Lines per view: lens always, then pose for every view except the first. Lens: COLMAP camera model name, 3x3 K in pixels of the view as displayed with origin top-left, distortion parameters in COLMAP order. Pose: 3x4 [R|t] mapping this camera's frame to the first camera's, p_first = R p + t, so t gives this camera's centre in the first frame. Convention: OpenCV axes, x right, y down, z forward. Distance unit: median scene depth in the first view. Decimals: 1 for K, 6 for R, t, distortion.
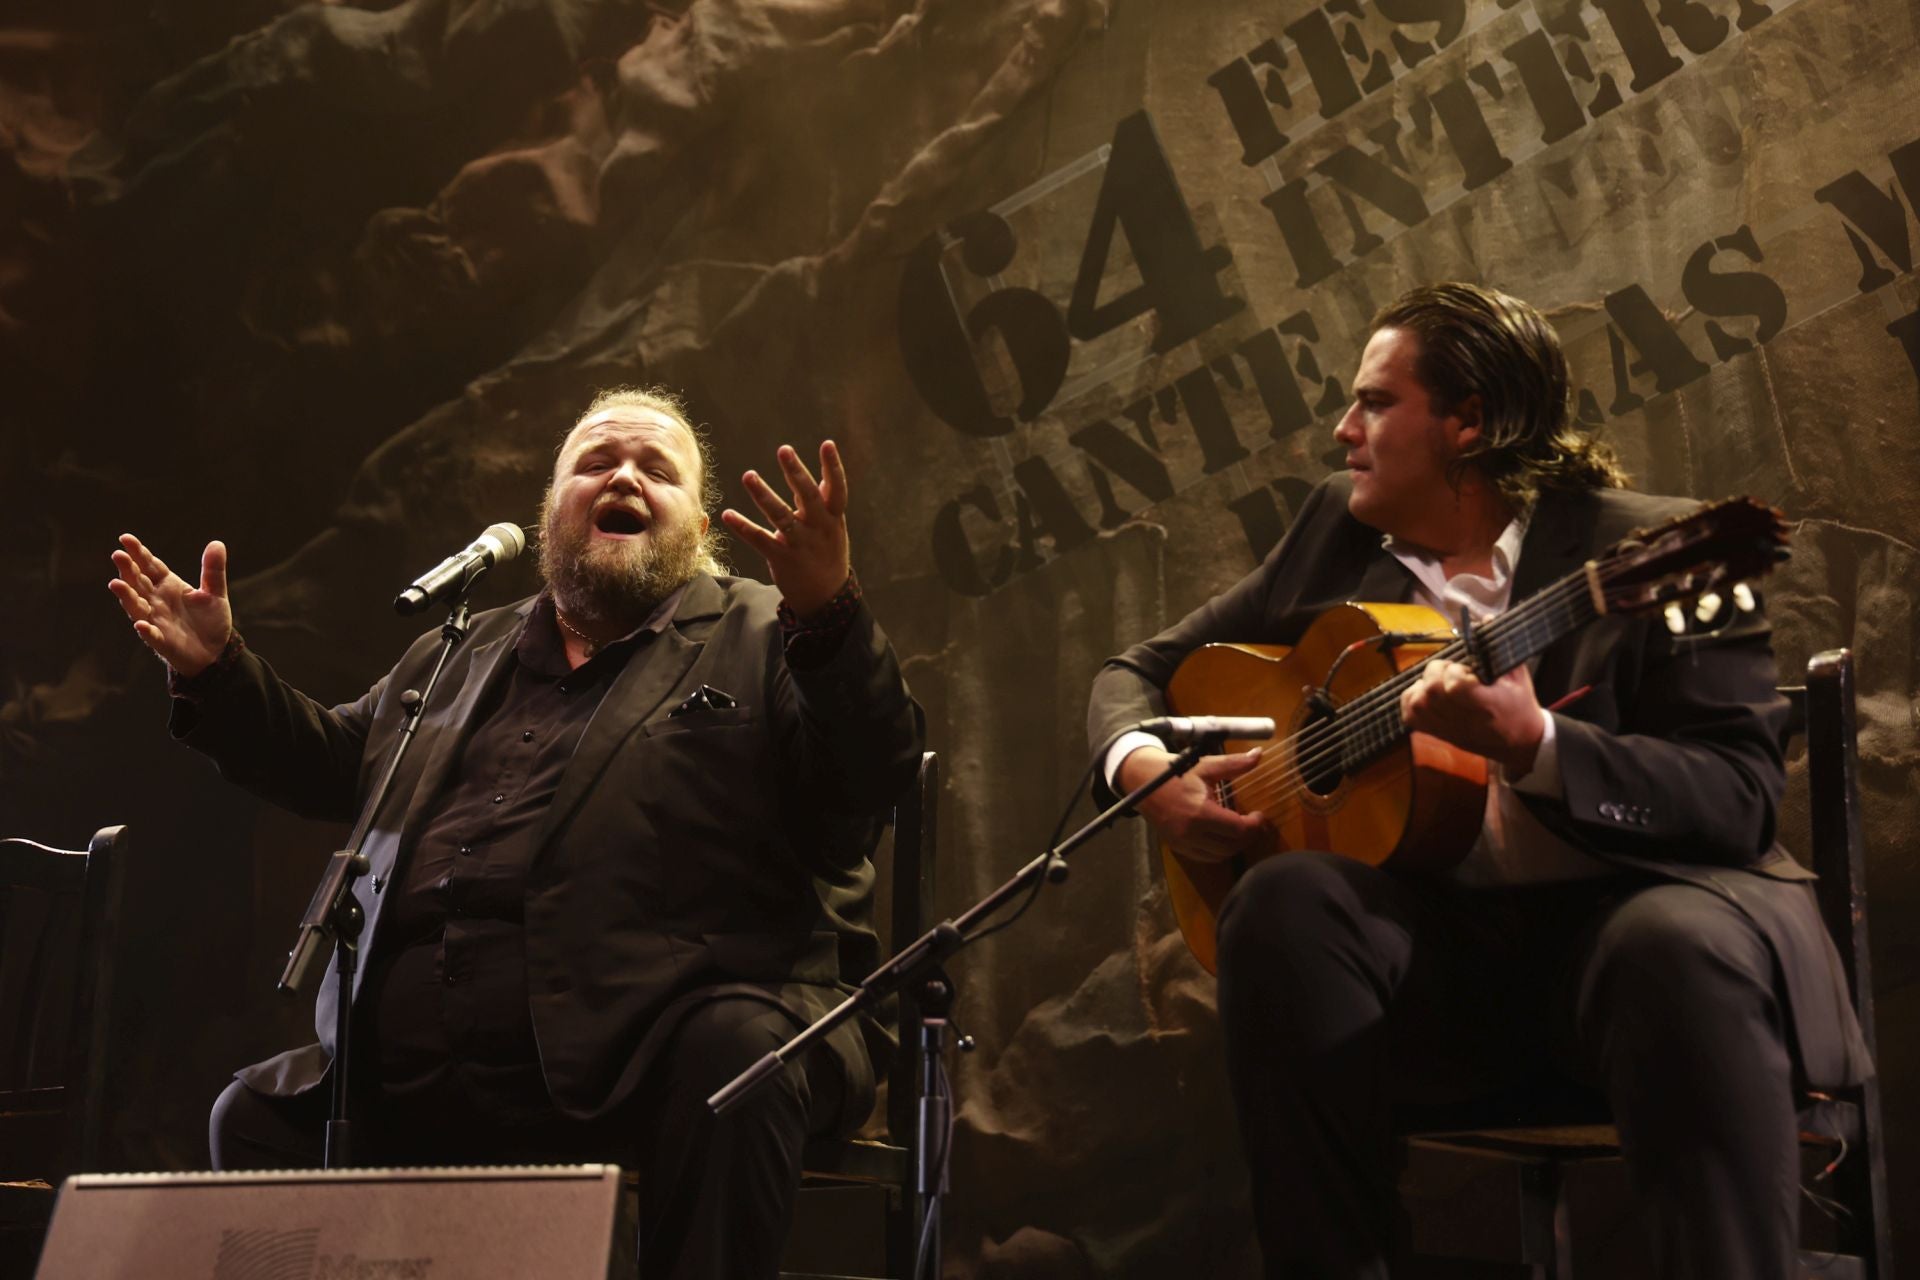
lens RADIAL K [[3460.5, 0, 960.0], [0, 3460.5, 640.0], [0, 0, 1]] dist [0.237602, 0.235810]
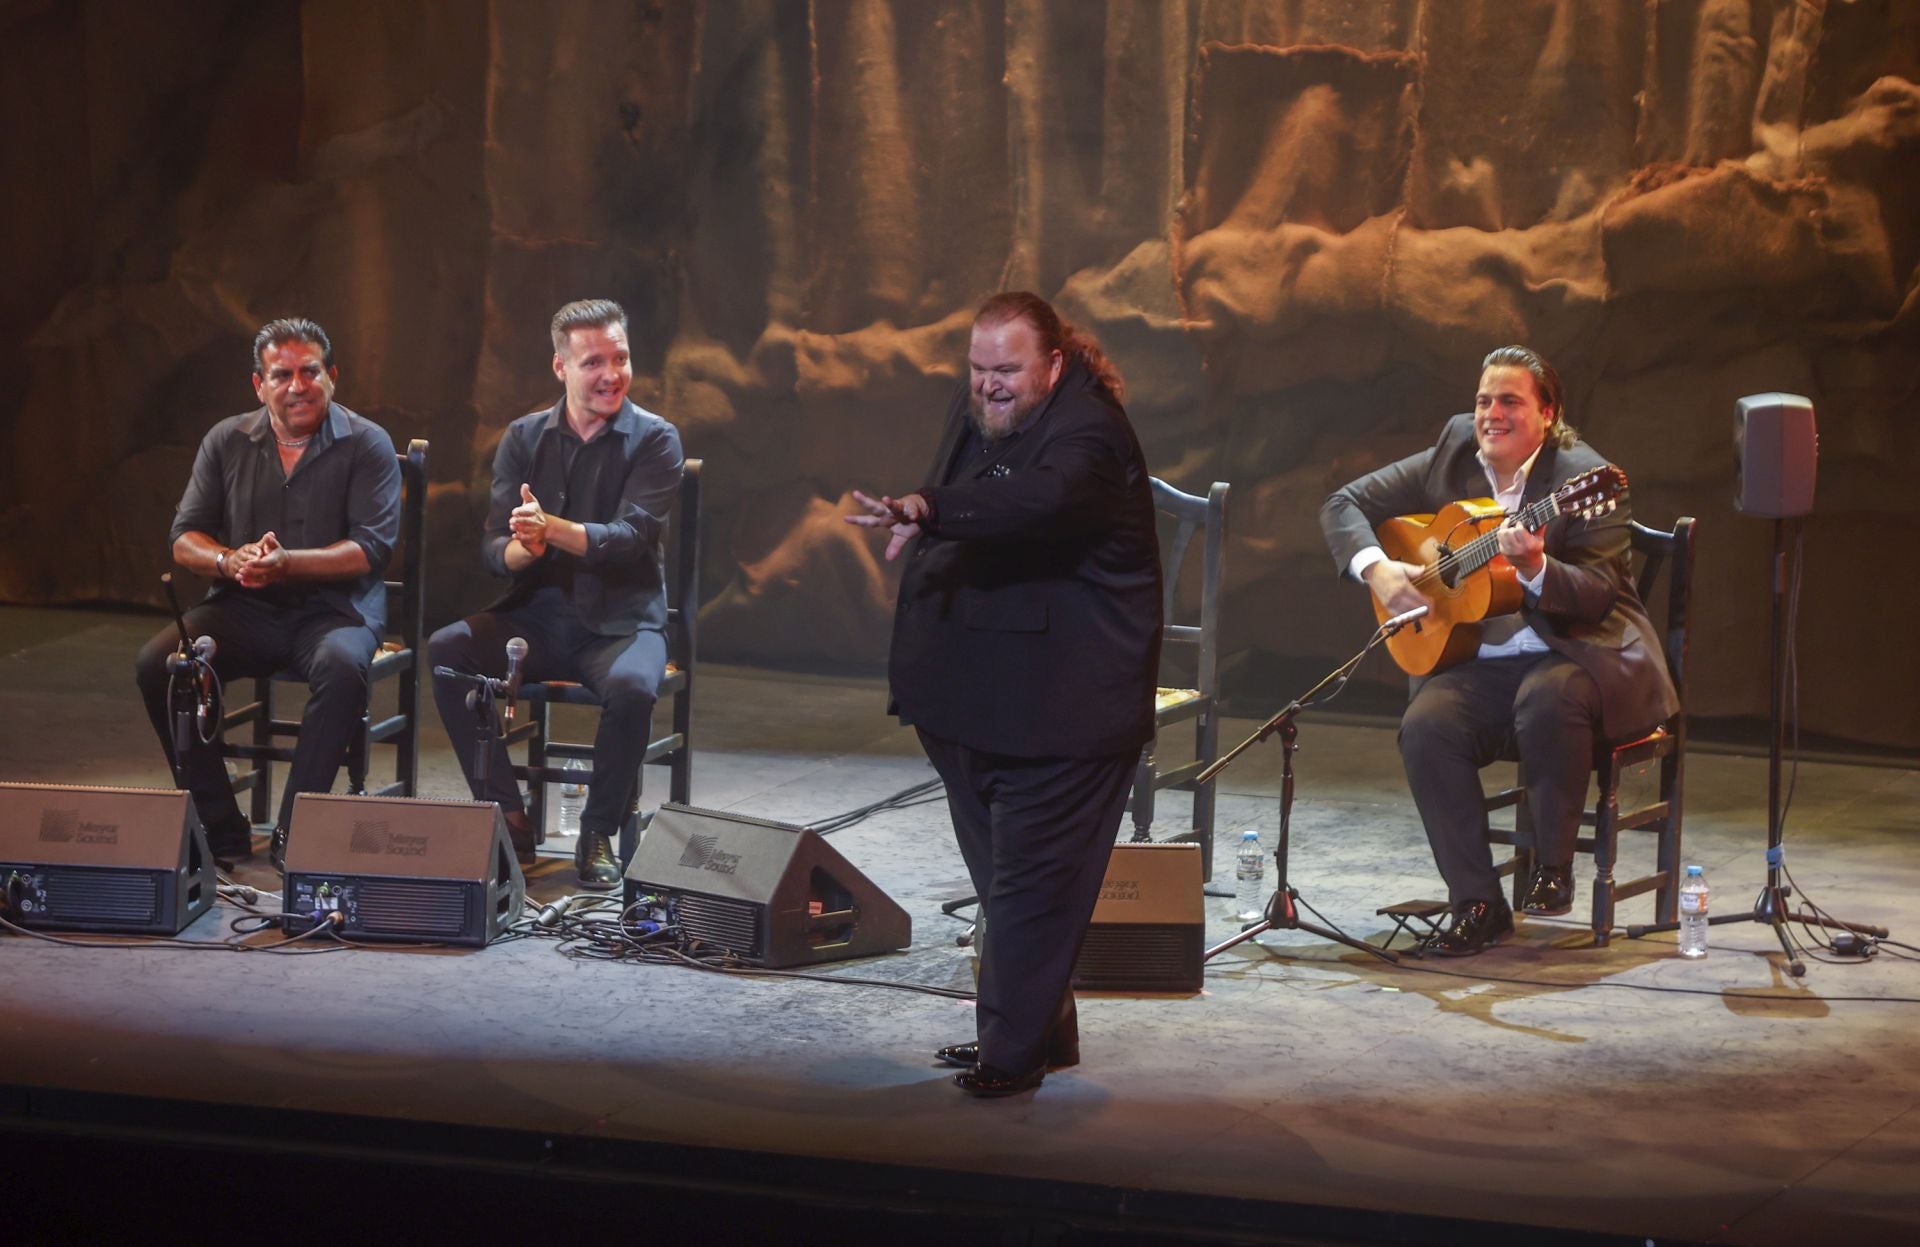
lens RADIAL K [[9054.6, 0, 960.0], [0, 9054.6, 623.5], [0, 0, 1]] dist [0.298508, 12.013137]
pose [[0.988934, 0.008154, 0.148135, -0.484166], [-0.061694, 0.930663, 0.360638, -0.915367], [-0.134923, -0.365786, 0.920867, -1.923693]]
